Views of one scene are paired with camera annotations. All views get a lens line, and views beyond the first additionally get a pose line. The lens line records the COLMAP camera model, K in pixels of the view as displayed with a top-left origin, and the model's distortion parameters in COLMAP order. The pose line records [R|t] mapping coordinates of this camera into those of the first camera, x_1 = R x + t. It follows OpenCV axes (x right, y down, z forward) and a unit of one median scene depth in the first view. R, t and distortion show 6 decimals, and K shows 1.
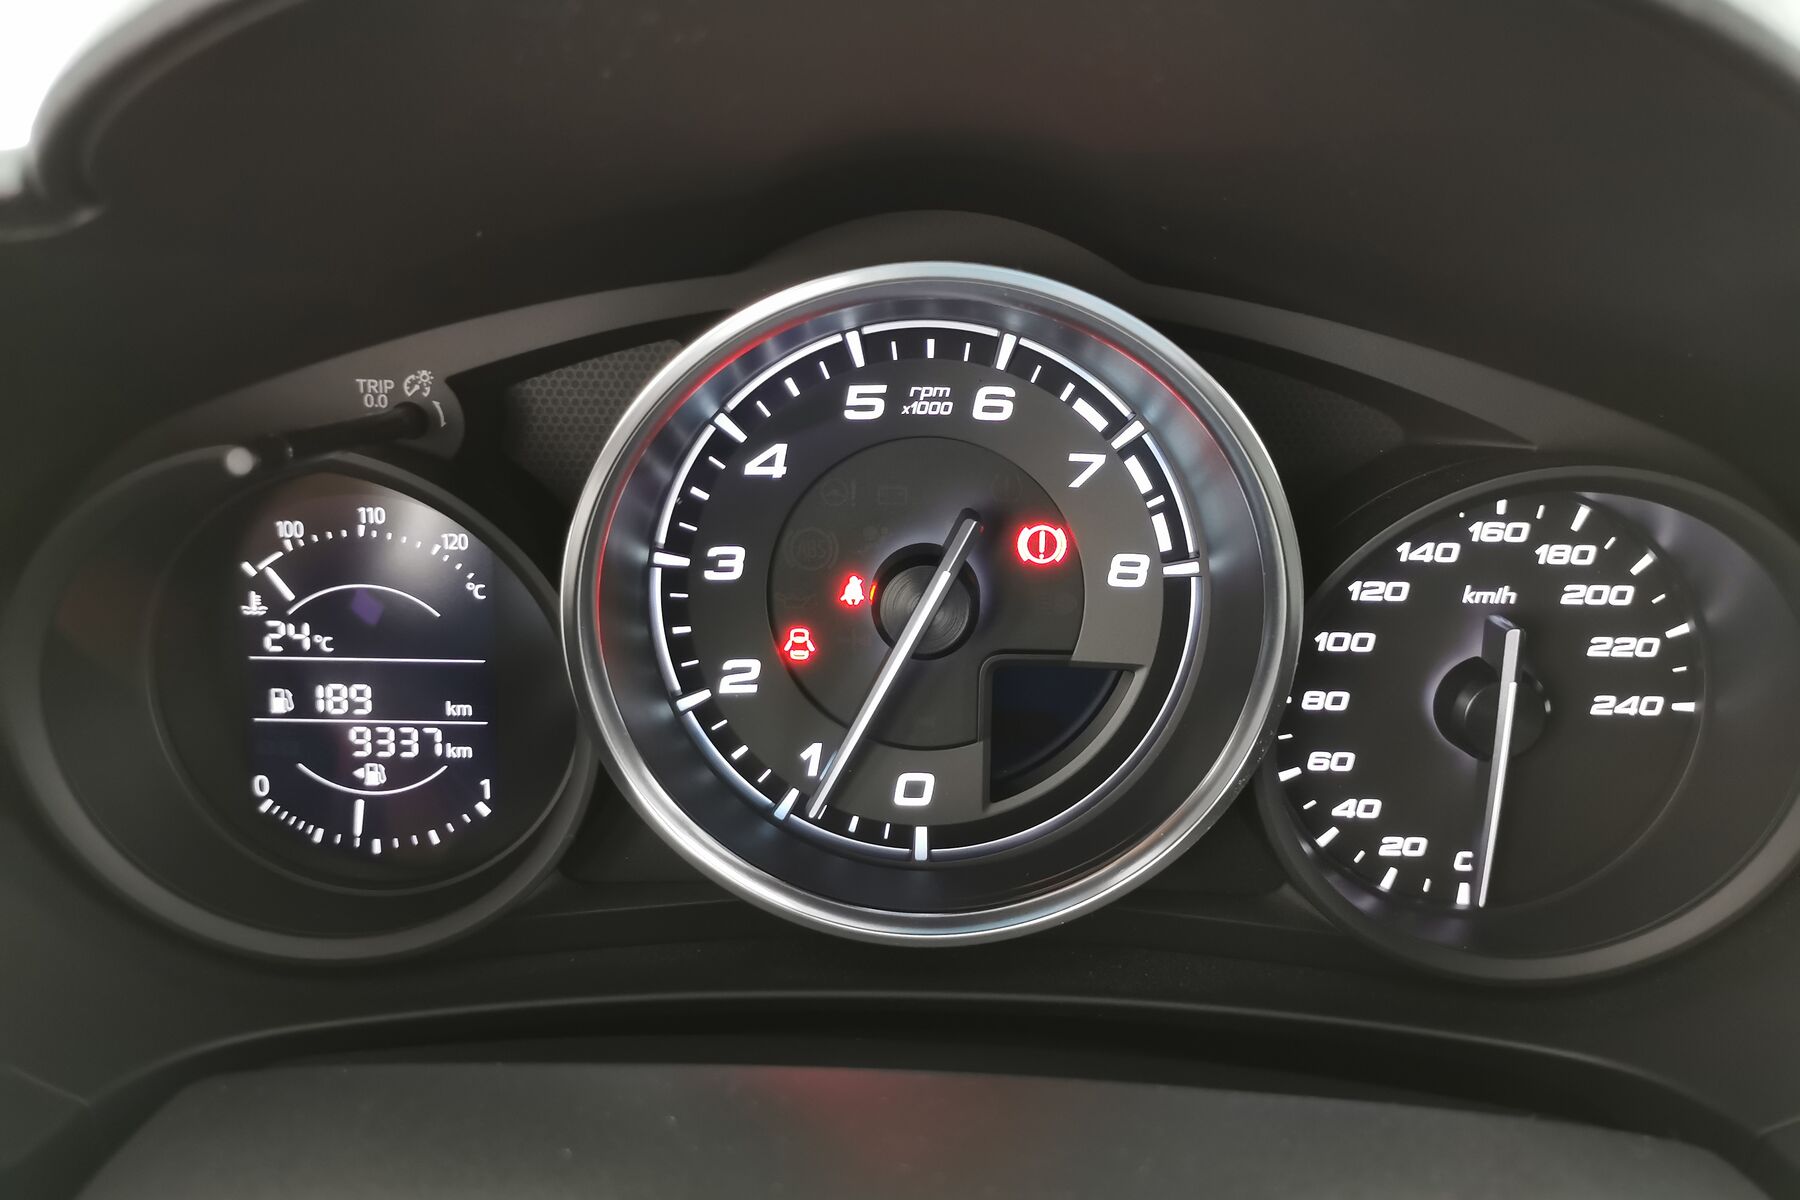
lens RADIAL K [[1400.0, 0, 906.9], [0, 1400.0, 615.3], [0, 0, 1]] dist [0.016656, -0.016140]
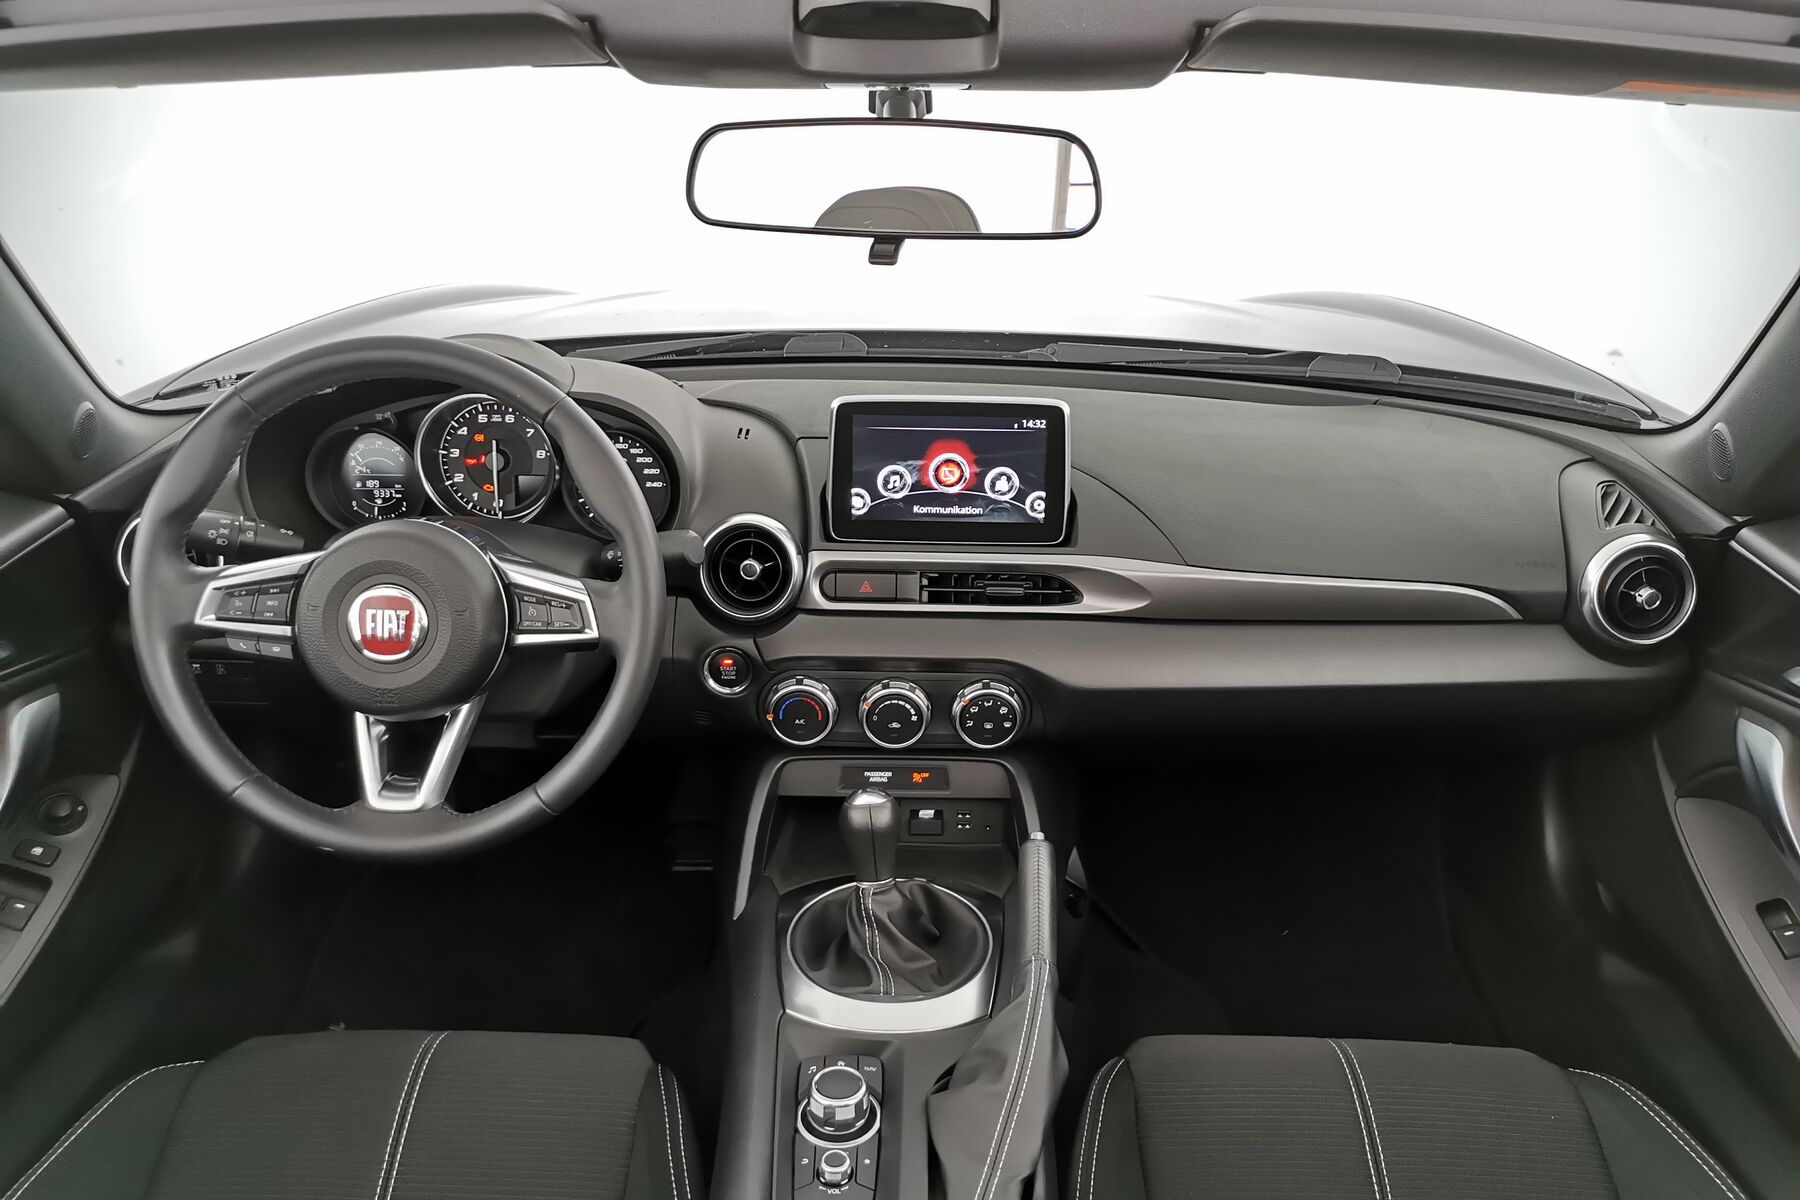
lens RADIAL K [[1400.0, 0, 919.4], [0, 1400.0, 606.2], [0, 0, 1]] dist [0.016656, -0.016140]
pose [[0.999986, -0.001160, -0.005171, 1.415146], [0.001143, 0.999994, -0.003362, 0.482466], [0.005175, 0.003356, 0.999981, -3.592544]]
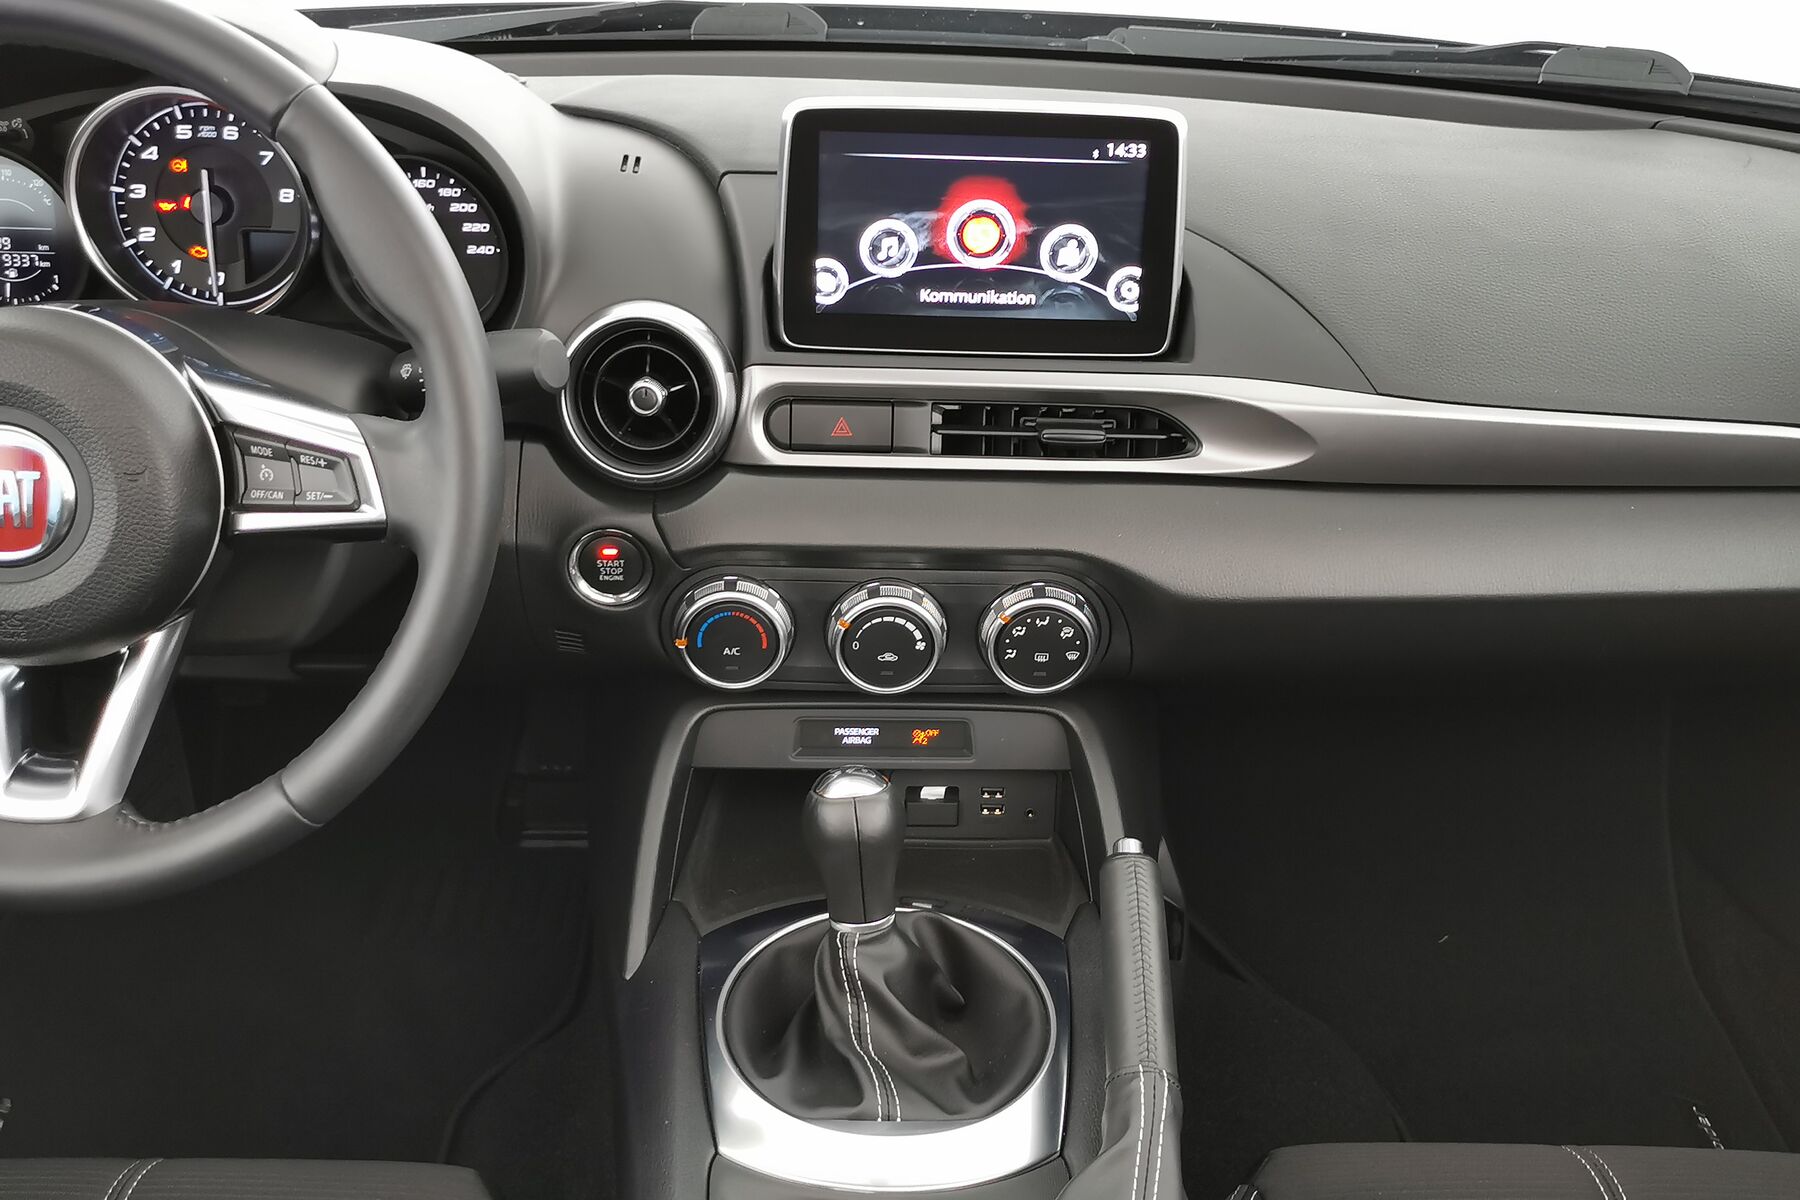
lens RADIAL K [[1832.8, 0, 911.2], [0, 1832.8, 604.9], [0, 0, 1]] dist [0.027987, 0.000000]
pose [[0.999456, 0.000685, 0.032986, 1.249562], [-0.003847, 0.995385, 0.095883, 0.411921], [-0.032768, -0.095958, 0.994846, -2.689025]]
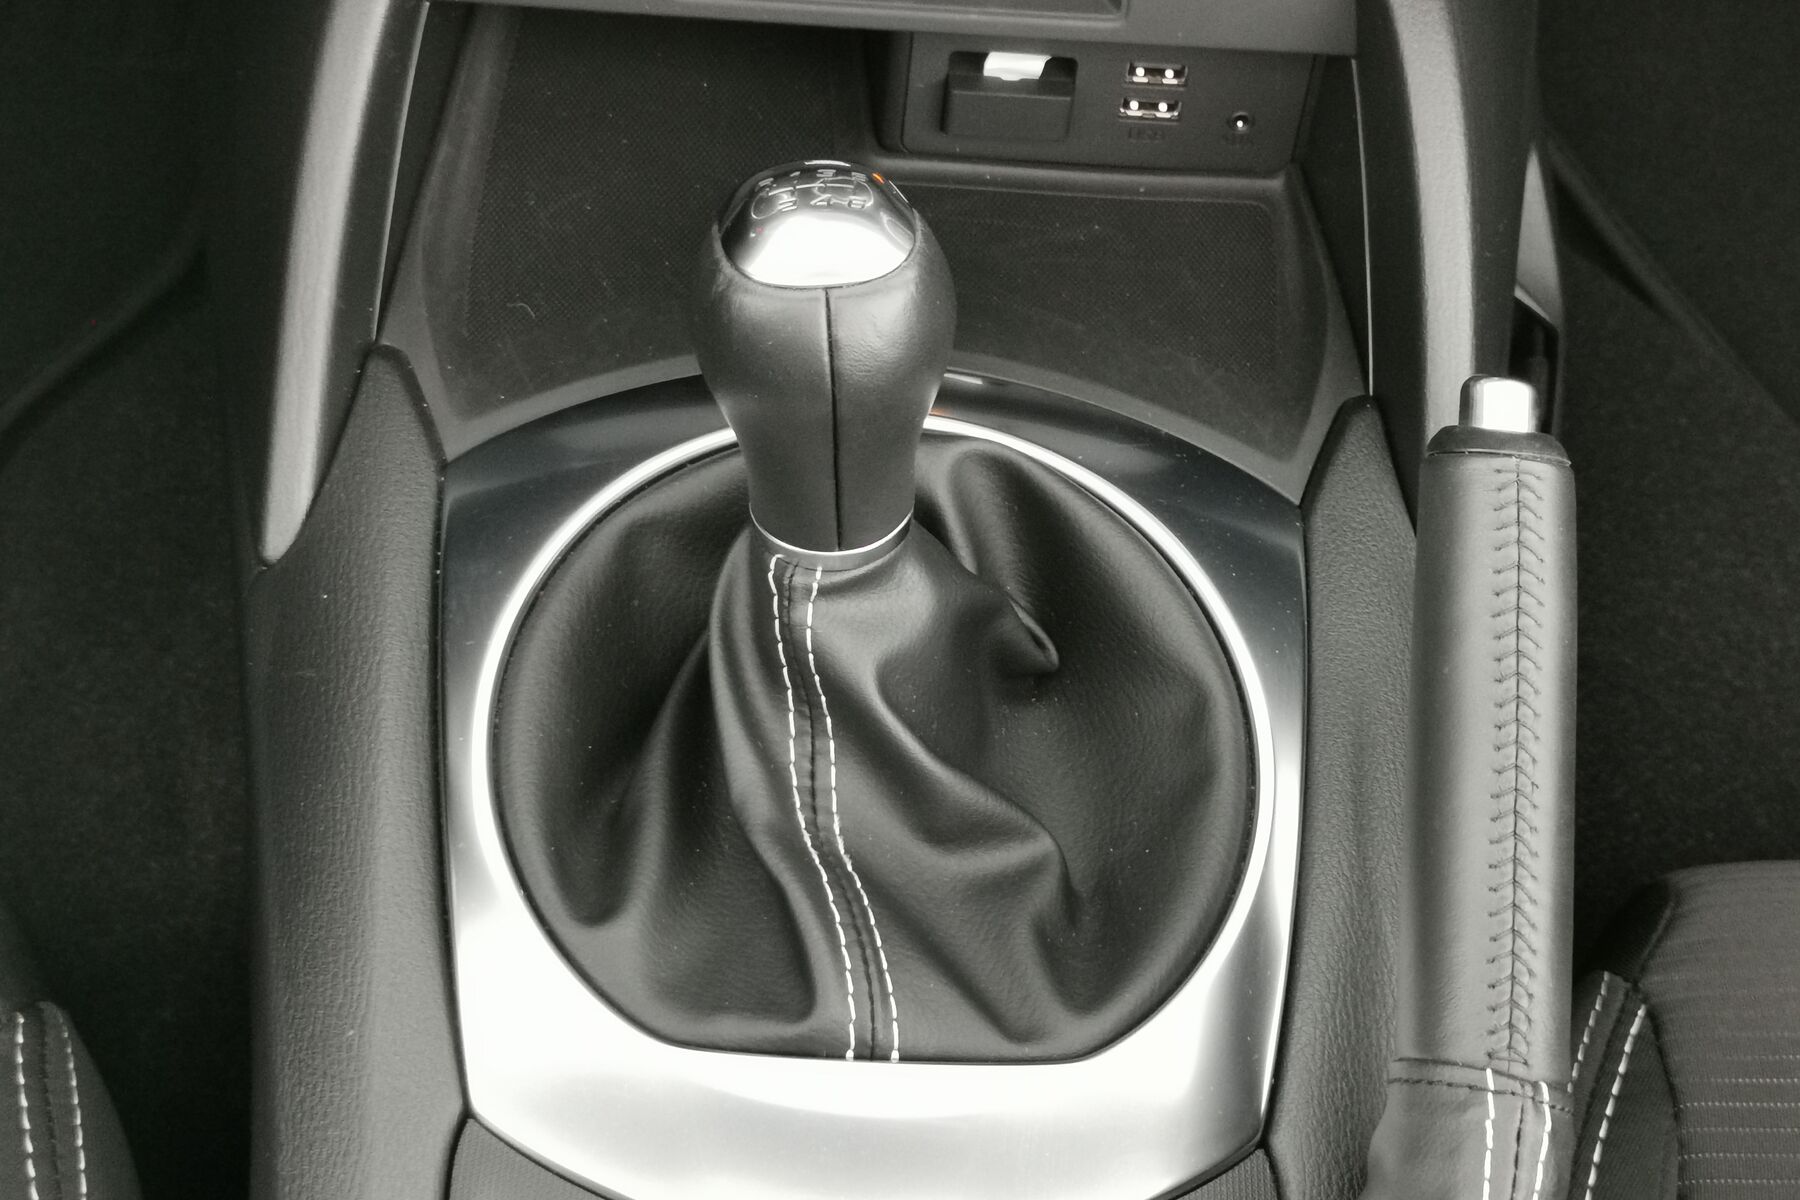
lens RADIAL K [[3112.7, 0, 916.5], [0, 3112.7, 600.0], [0, 0, 1]] dist [0.007145, 0.000000]
pose [[0.997582, 0.042427, 0.055053, 1.210915], [-0.066025, 0.825943, 0.559874, 0.063491], [-0.021717, -0.562155, 0.826747, -1.460761]]
